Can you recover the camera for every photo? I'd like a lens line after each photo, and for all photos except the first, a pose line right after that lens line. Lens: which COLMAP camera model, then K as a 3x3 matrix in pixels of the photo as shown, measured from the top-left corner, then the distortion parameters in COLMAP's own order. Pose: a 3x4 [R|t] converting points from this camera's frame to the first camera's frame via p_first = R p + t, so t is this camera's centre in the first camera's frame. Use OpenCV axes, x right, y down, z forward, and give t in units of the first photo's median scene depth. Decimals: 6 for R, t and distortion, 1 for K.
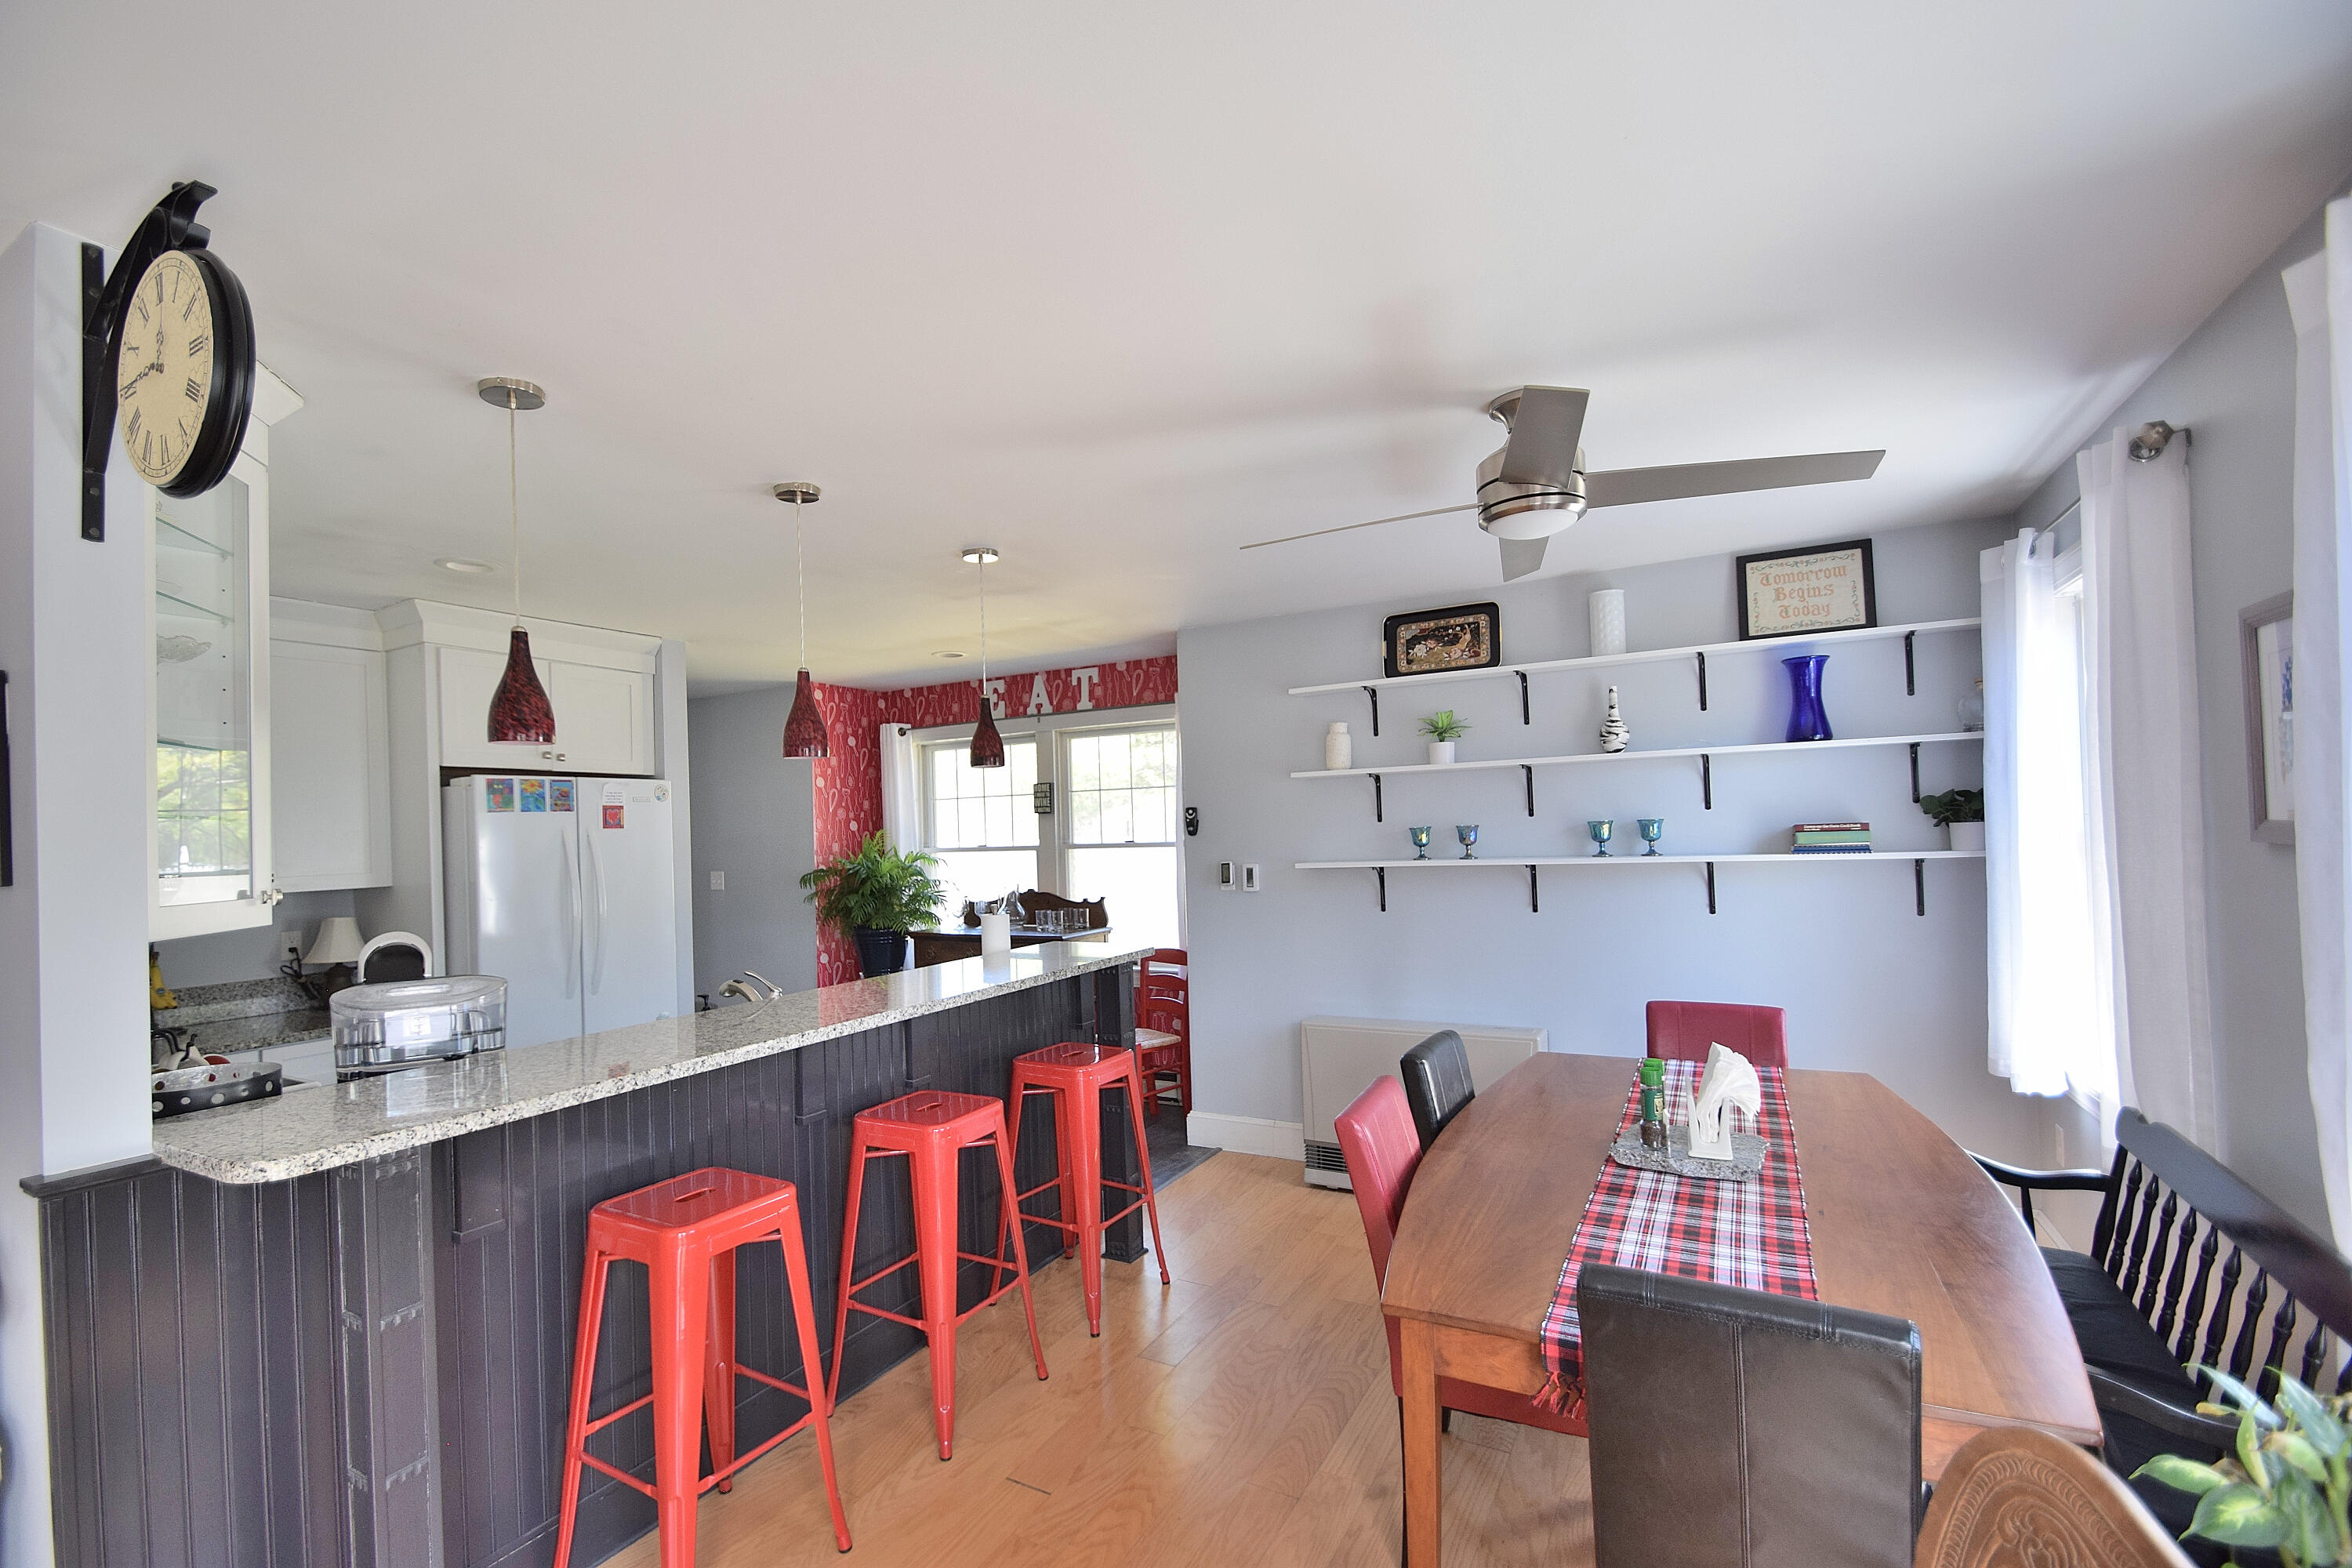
lens RADIAL K [[1051.0, 0, 1169.3], [0, 1051.0, 789.5], [0, 0, 1]] dist [-0.017883, -0.001069]
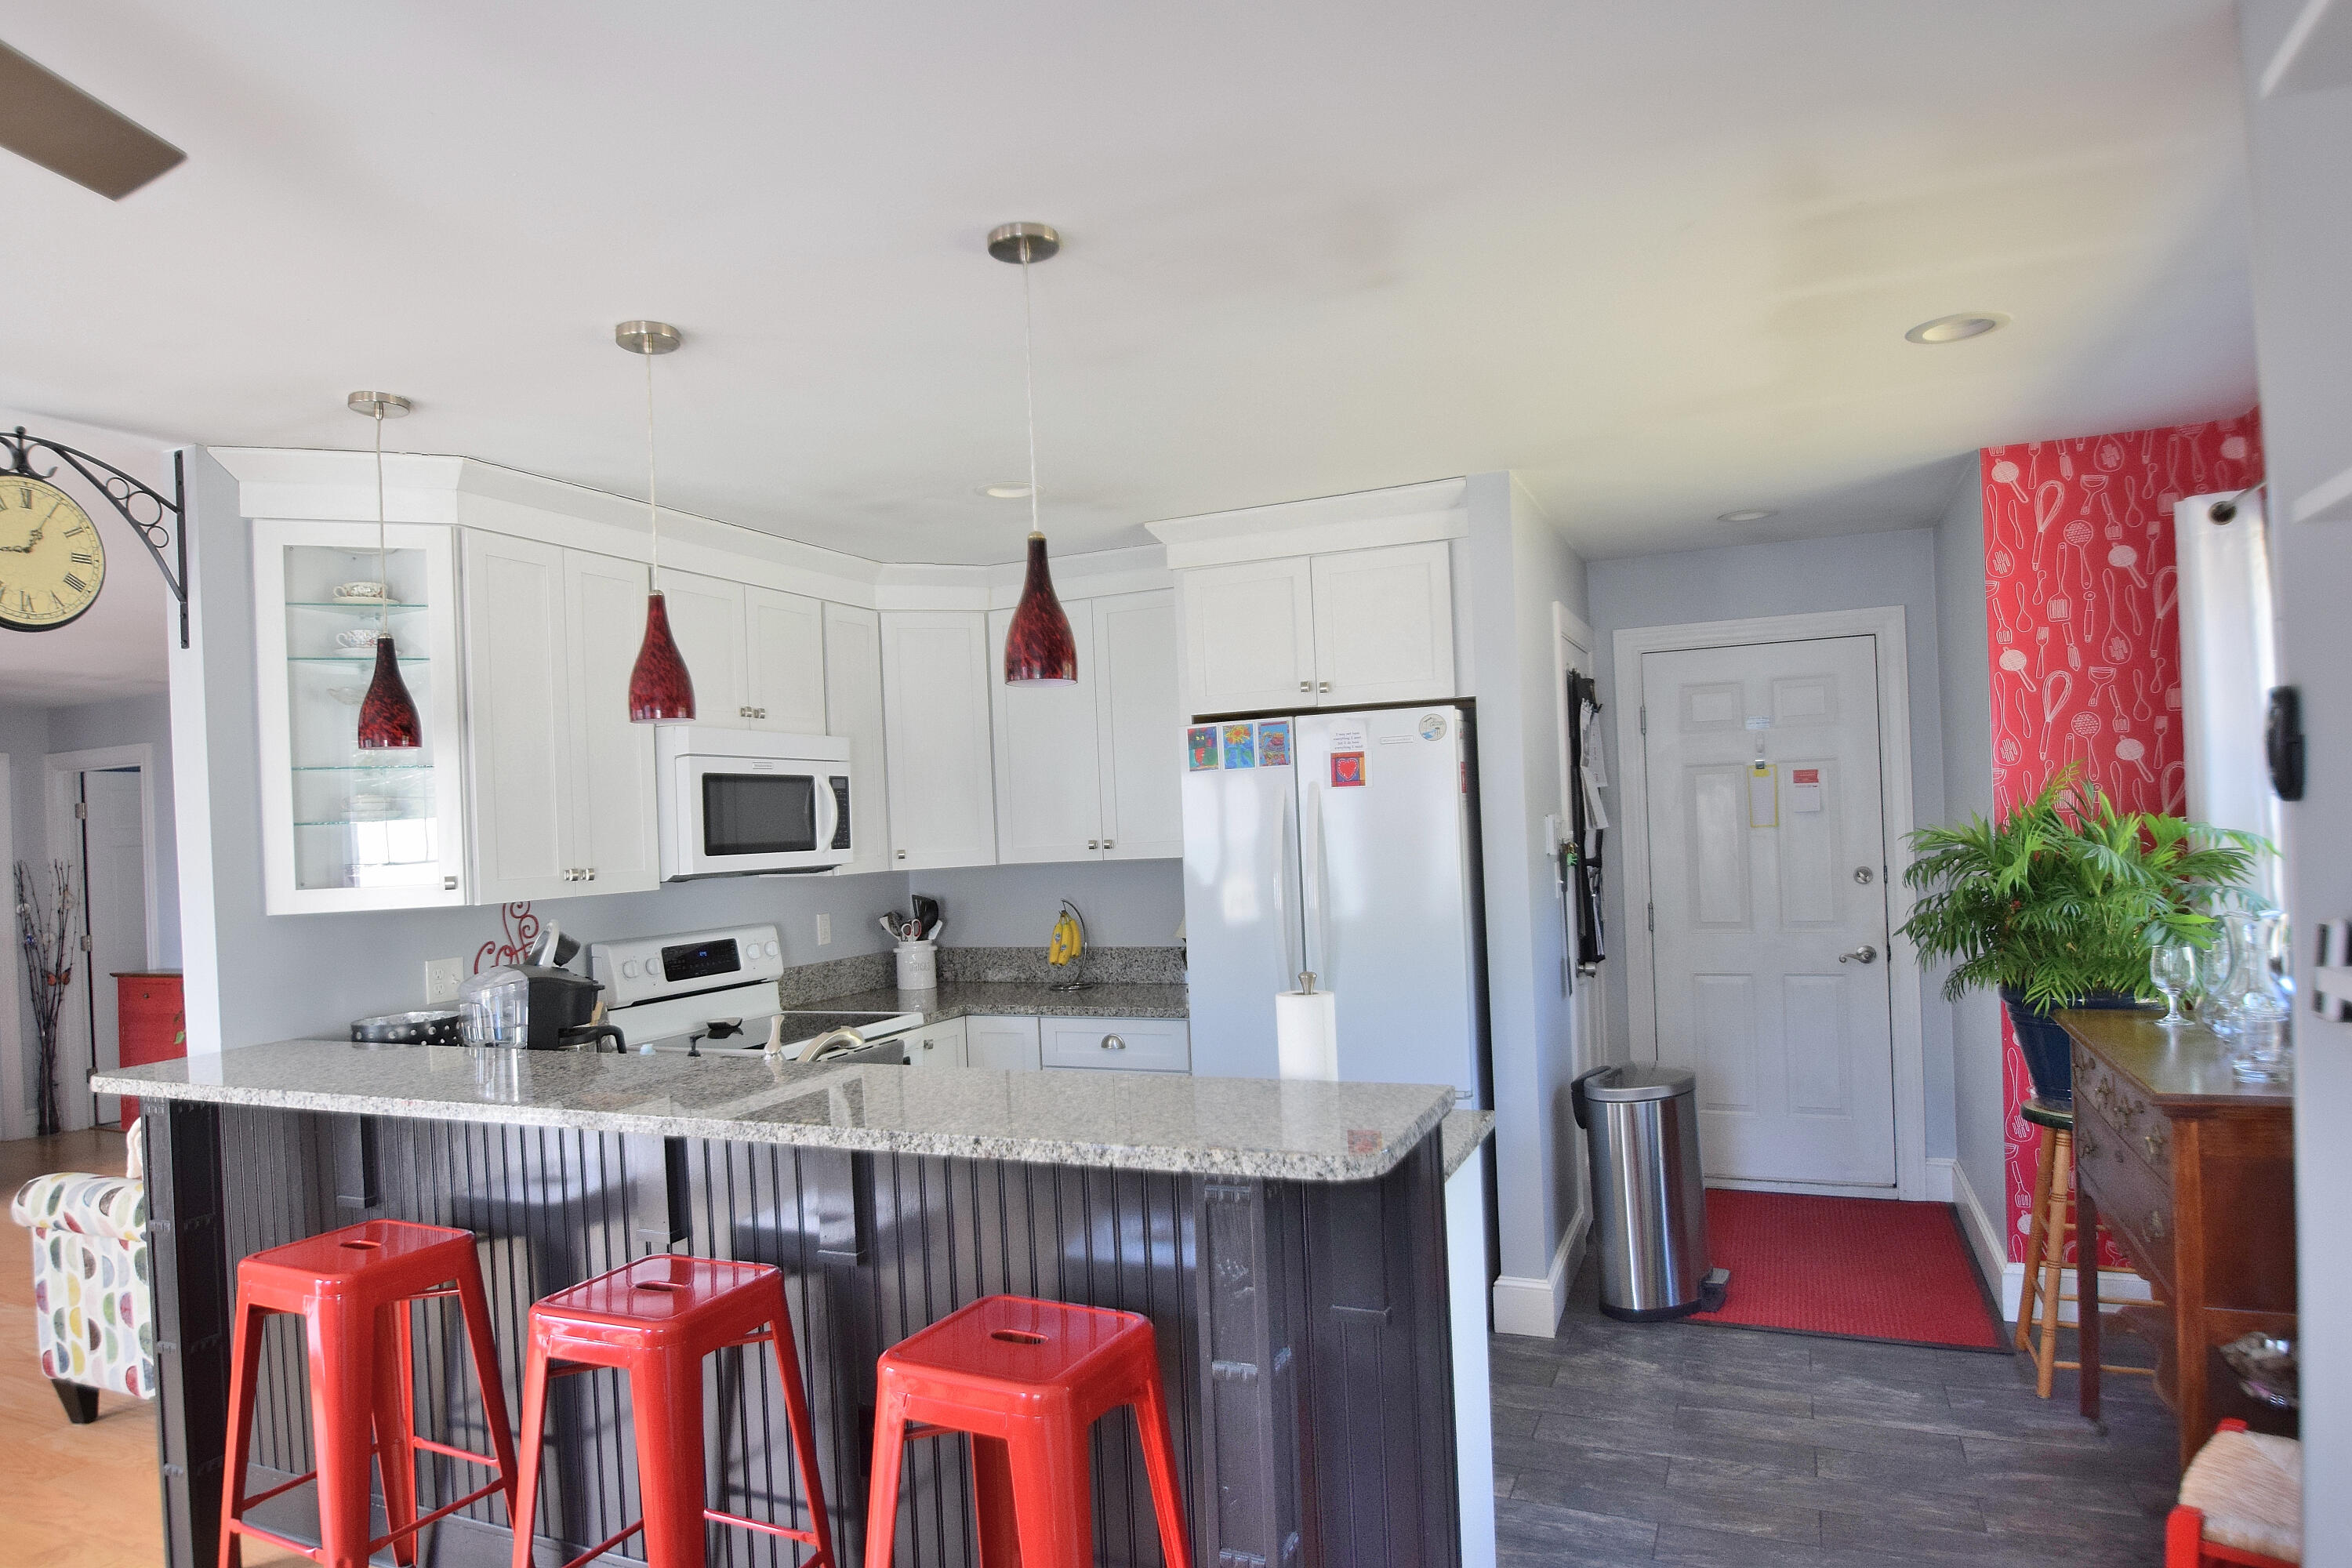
lens RADIAL K [[1423.2, 0, 1176.2], [0, 1423.2, 792.2], [0, 0, 1]] dist [-0.035327, -0.001291]
pose [[0.052913, 0.003194, -0.998594, 0.396760], [0.075942, 0.997086, 0.007213, 0.027002], [0.995707, -0.076217, 0.052516, 0.874677]]
